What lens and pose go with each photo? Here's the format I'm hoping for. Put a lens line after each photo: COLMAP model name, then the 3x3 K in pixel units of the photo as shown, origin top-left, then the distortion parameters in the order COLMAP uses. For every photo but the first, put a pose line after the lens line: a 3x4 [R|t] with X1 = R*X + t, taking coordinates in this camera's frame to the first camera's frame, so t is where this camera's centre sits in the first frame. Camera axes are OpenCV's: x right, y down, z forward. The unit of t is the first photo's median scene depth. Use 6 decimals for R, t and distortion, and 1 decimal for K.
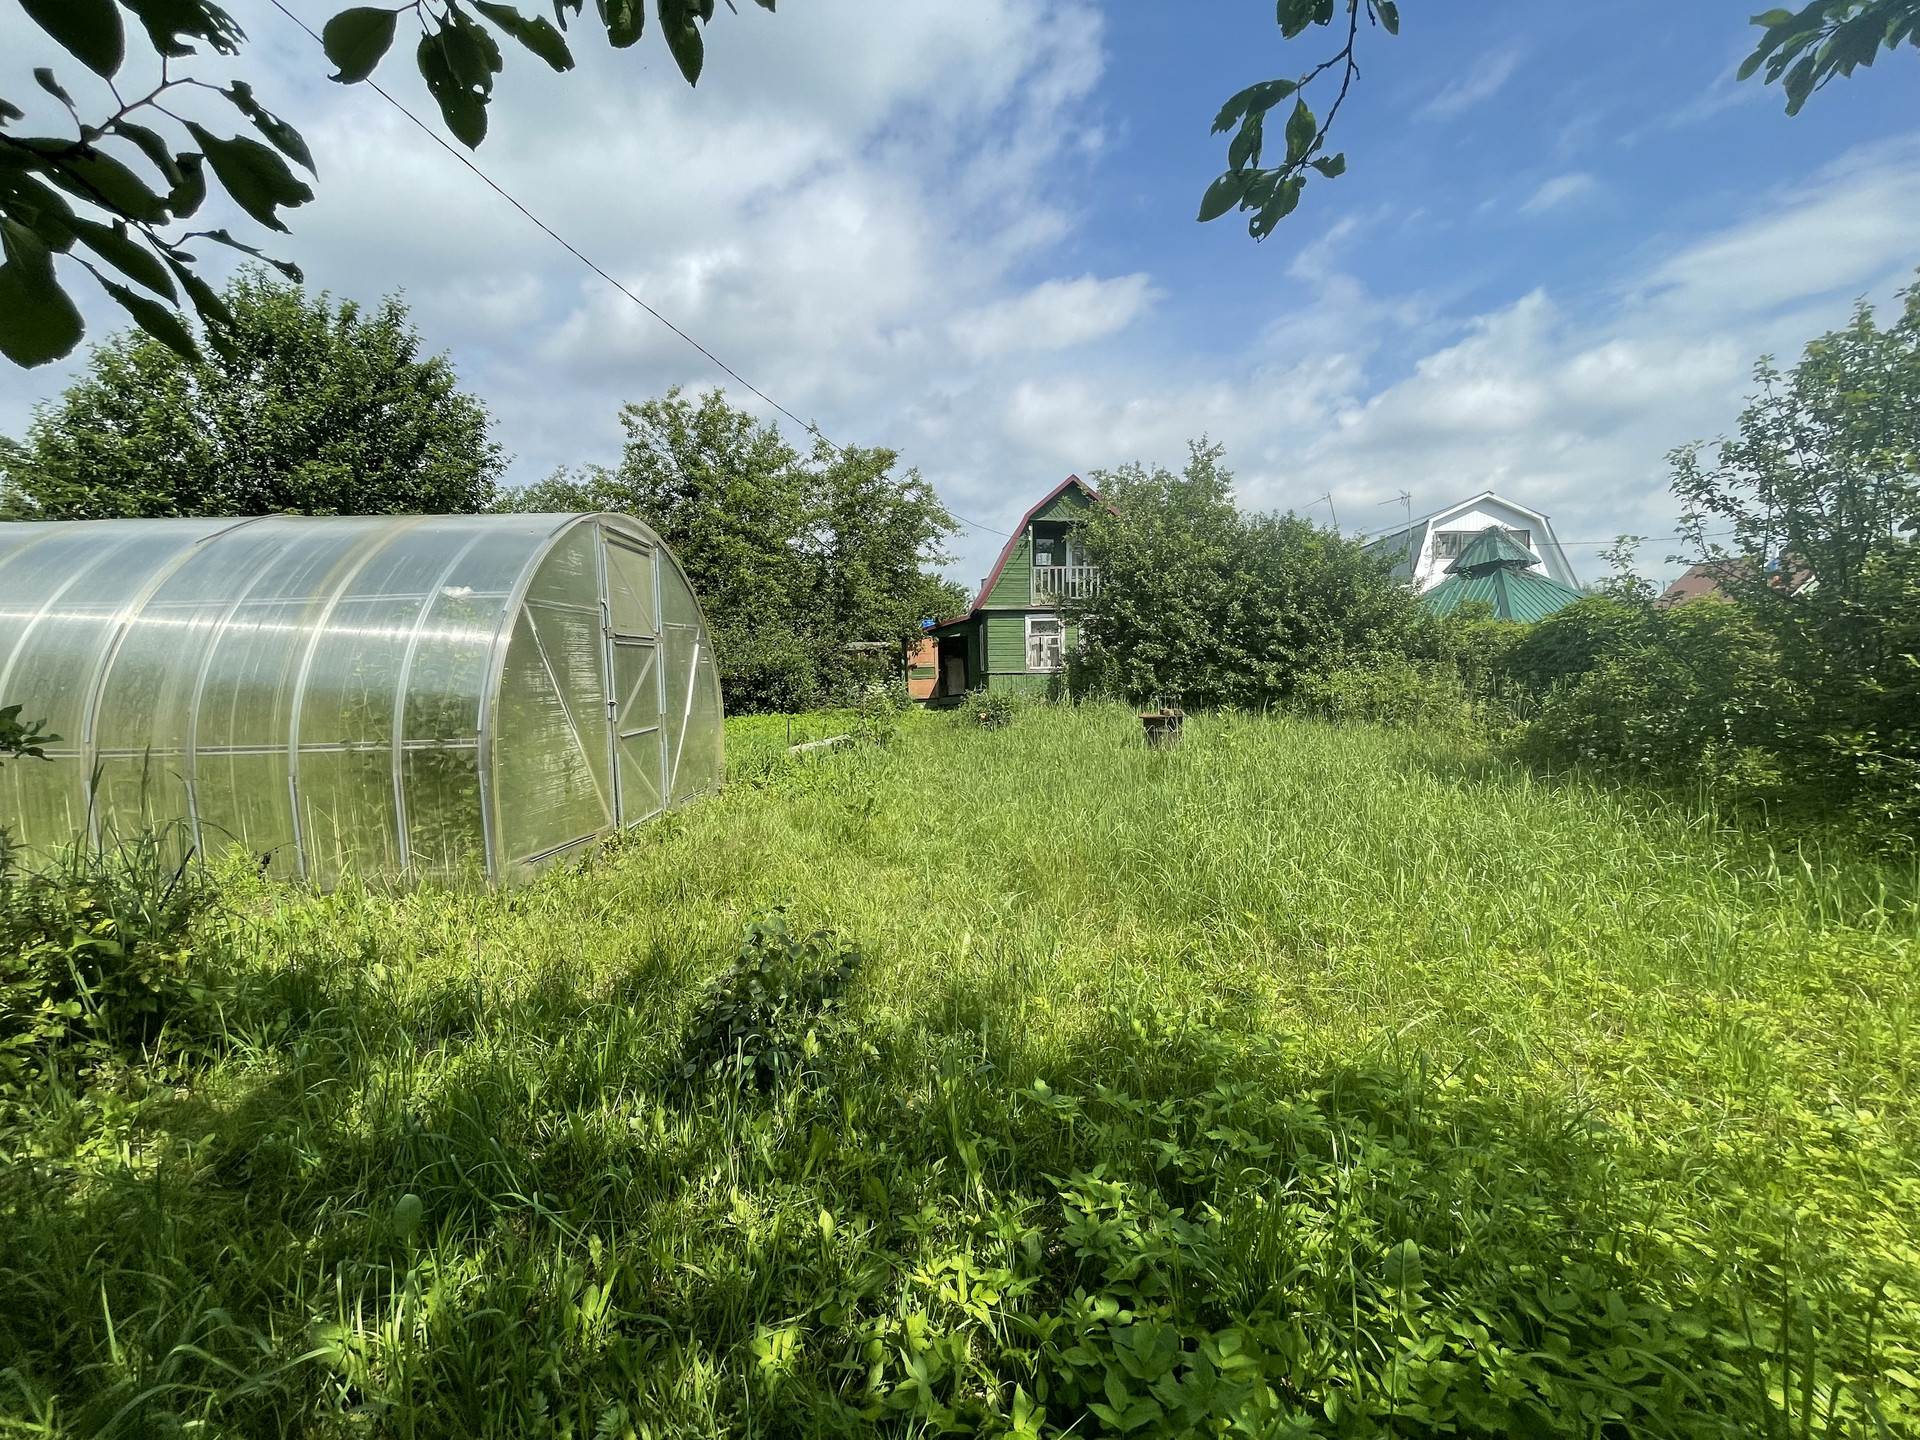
lens RADIAL K [[775.5, 0, 960.7], [0, 775.5, 725.6], [0, 0, 1]] dist [-0.002554, -0.000581]
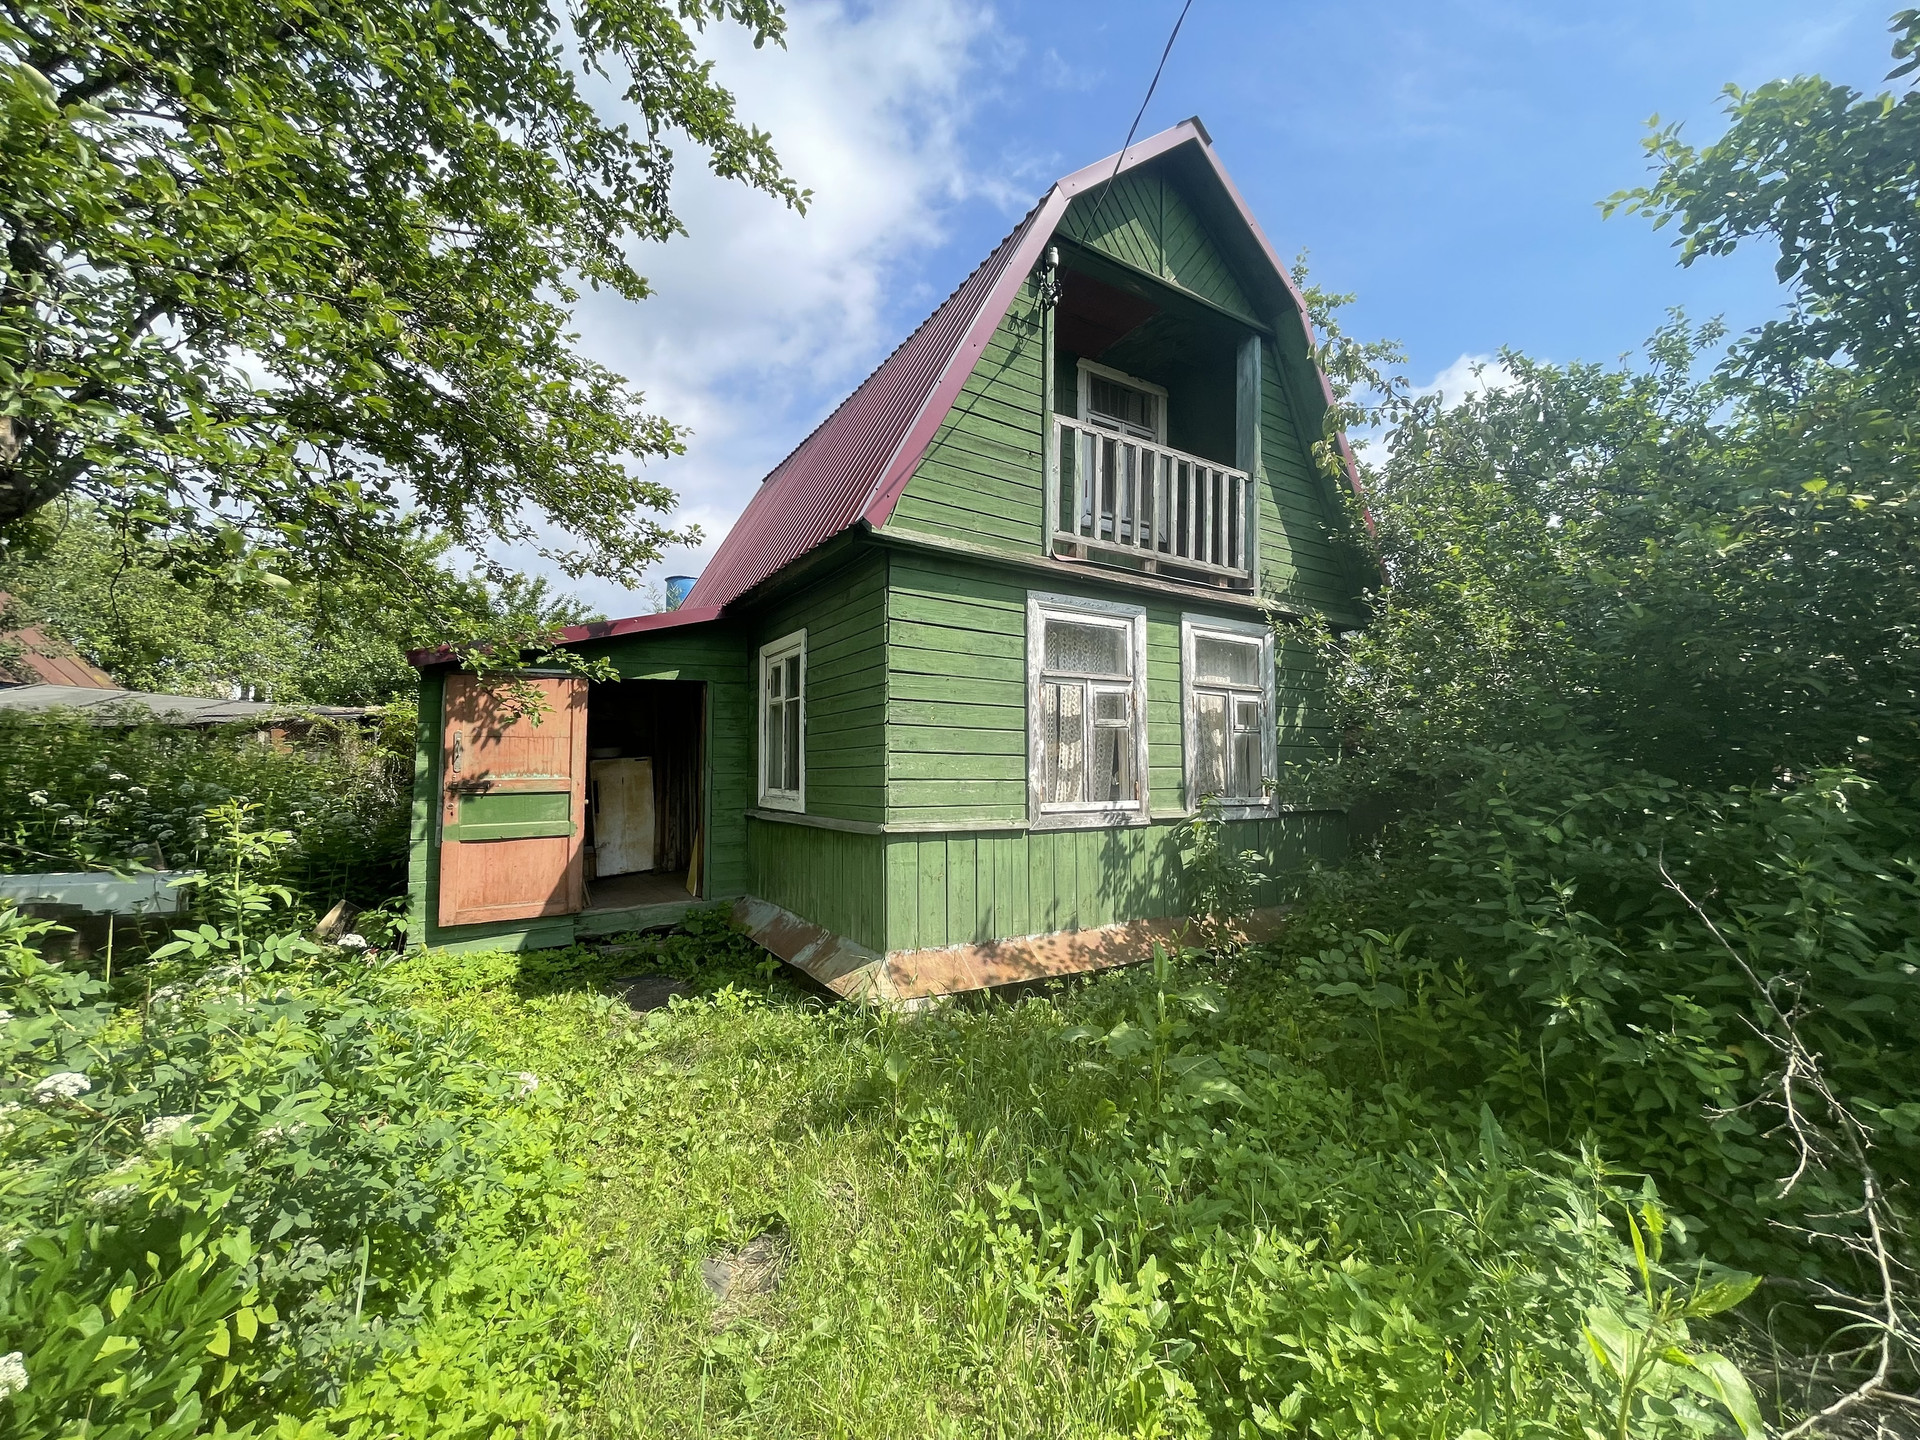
lens RADIAL K [[775.5, 0, 959.2], [0, 775.5, 723.1], [0, 0, 1]] dist [-0.002554, -0.000581]
pose [[0.872754, 0.038189, 0.486665, -0.052513], [0.024031, 0.992366, -0.120967, -0.071465], [-0.487569, 0.117270, 0.865173, 0.794984]]
